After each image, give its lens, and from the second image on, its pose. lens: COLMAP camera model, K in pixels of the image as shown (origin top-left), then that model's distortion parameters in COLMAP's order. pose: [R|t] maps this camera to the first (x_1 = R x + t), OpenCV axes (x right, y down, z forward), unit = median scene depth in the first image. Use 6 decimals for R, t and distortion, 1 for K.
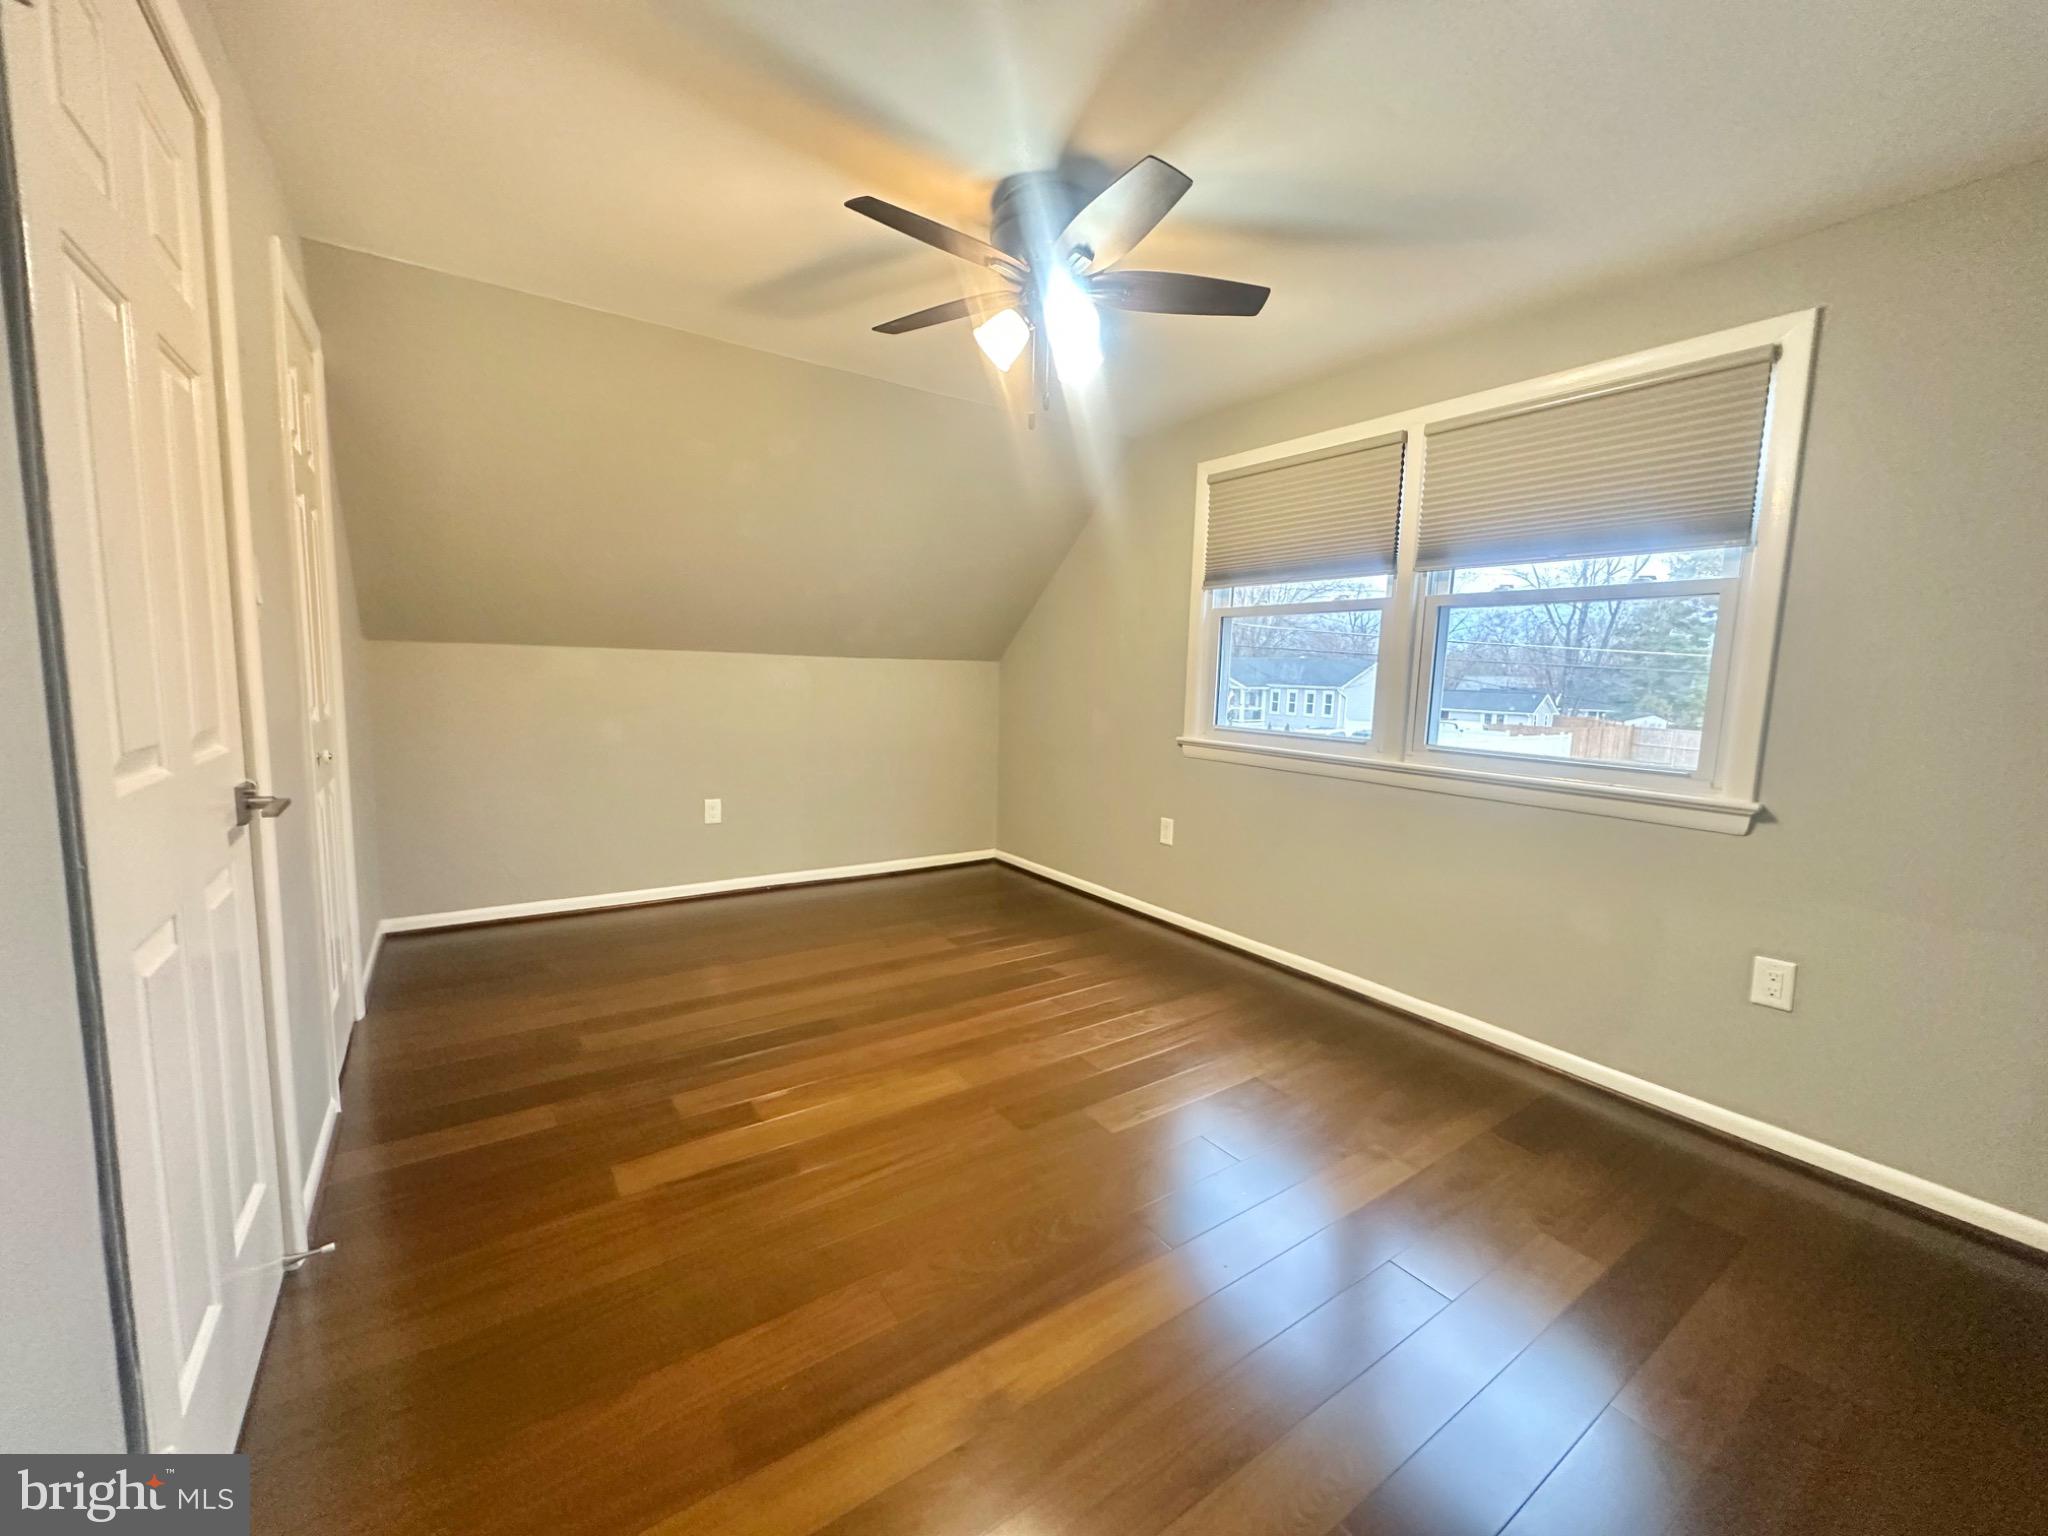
lens RADIAL K [[816.3, 0, 1023.5], [0, 816.3, 769.9], [0, 0, 1]] dist [-0.004781, 0.000574]
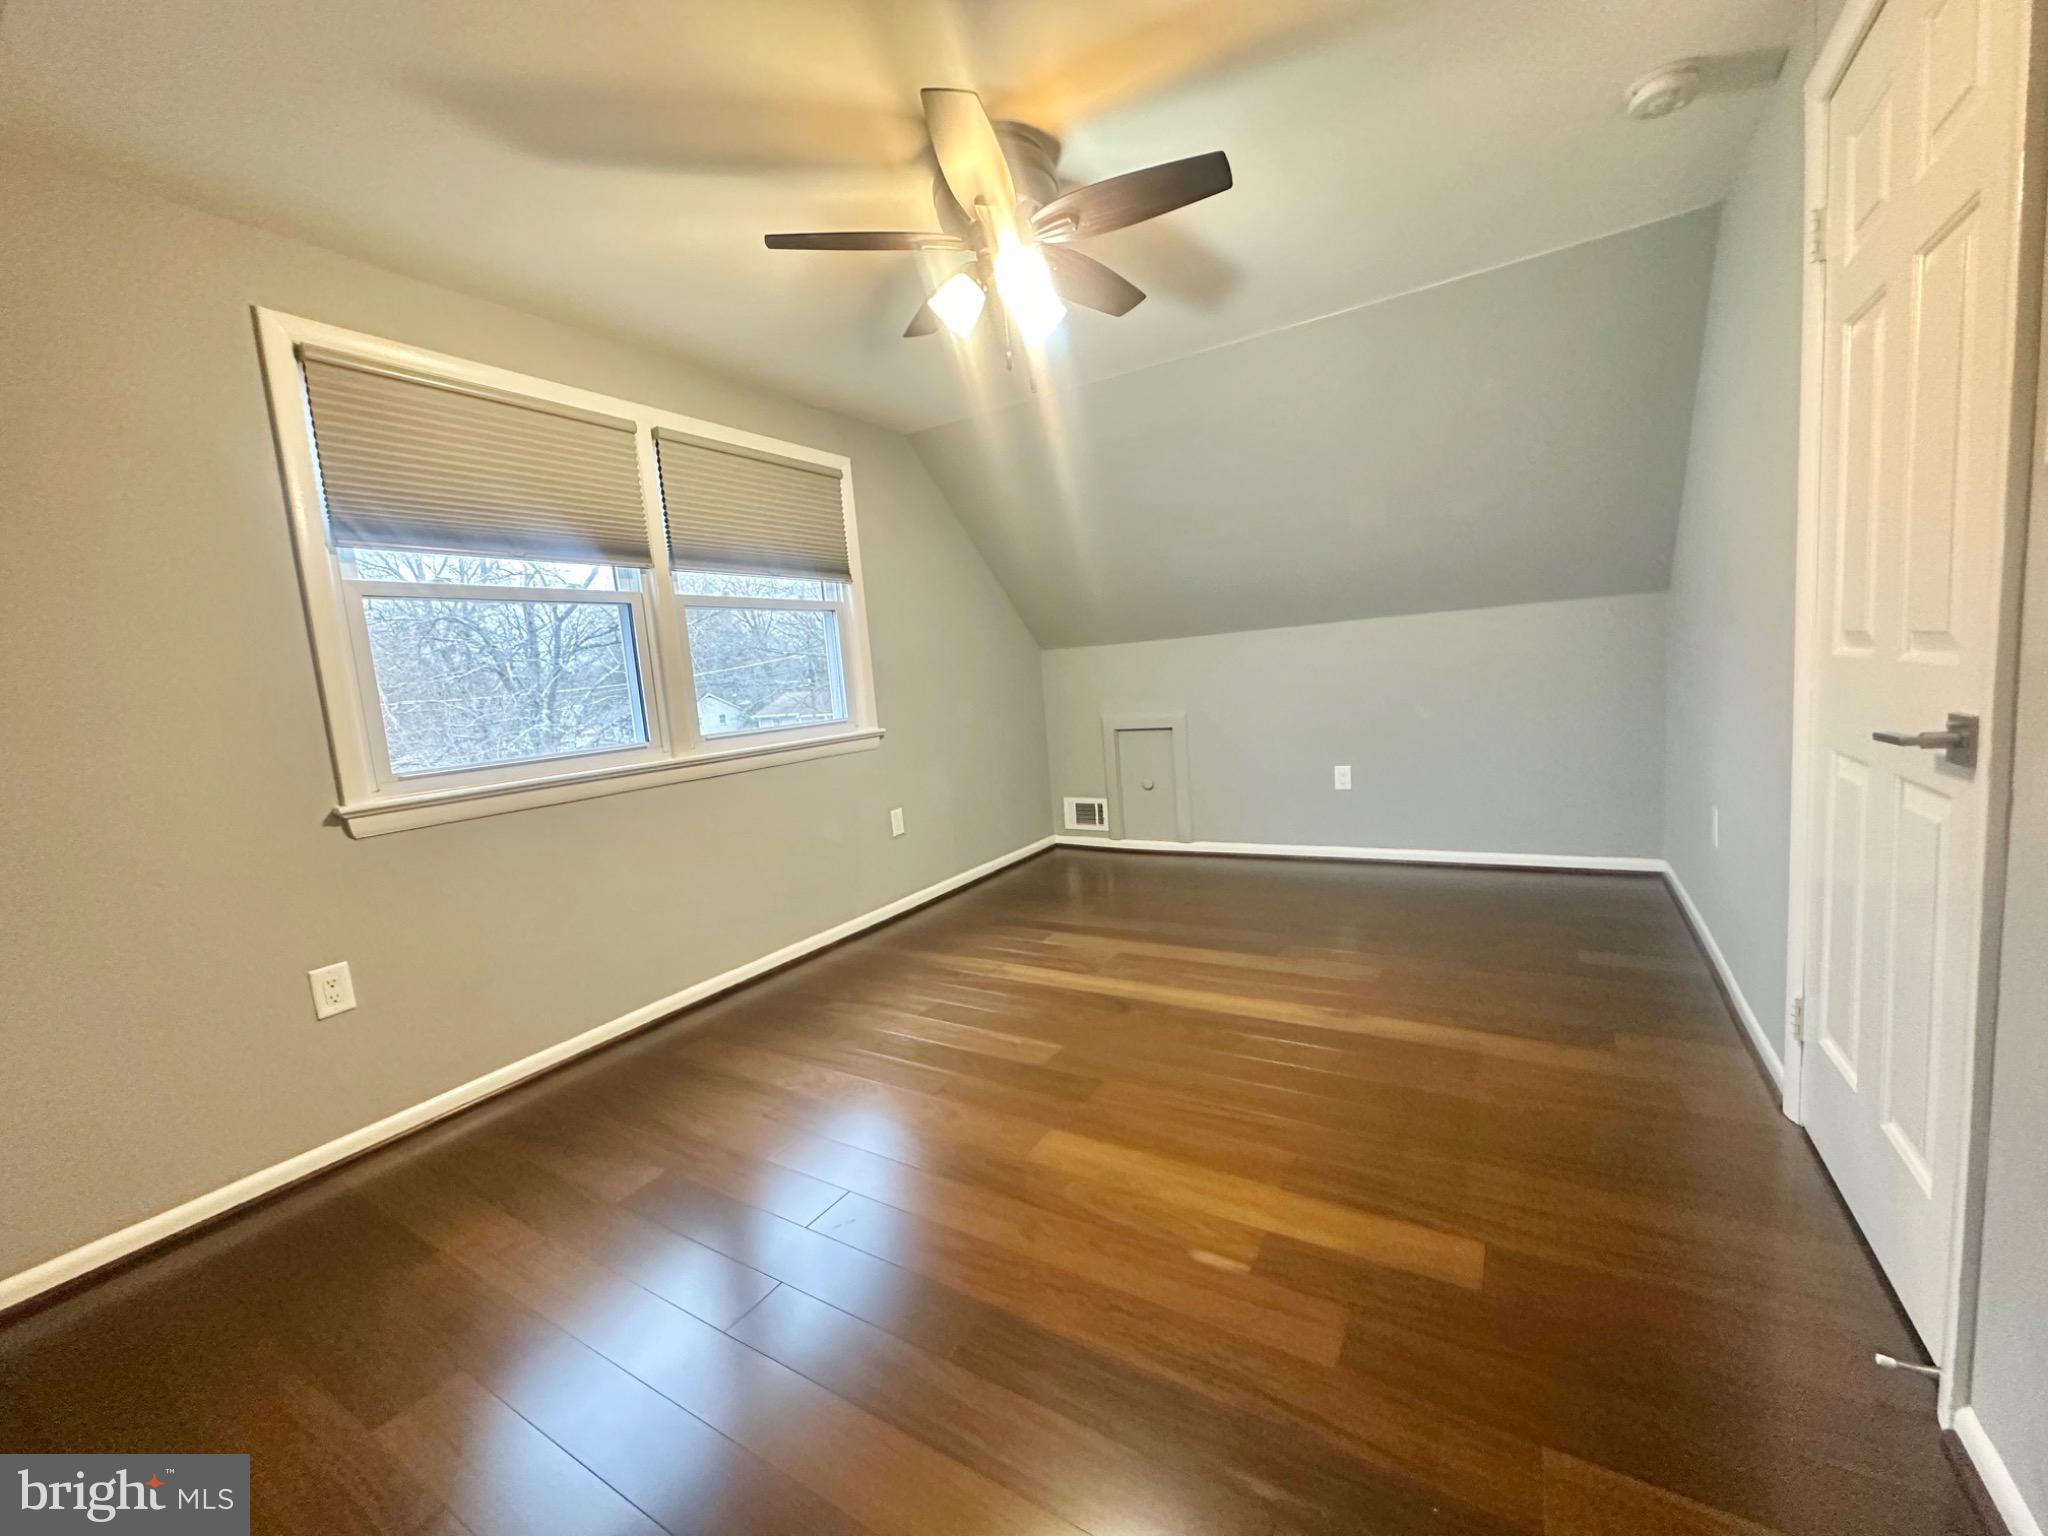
lens RADIAL K [[816.3, 0, 1023.5], [0, 816.3, 769.9], [0, 0, 1]] dist [-0.004781, 0.000574]
pose [[-0.402052, -0.105167, 0.909557, -0.723018], [0.174741, 0.966311, 0.188970, -0.128944], [-0.898788, 0.234912, -0.370130, 1.155701]]
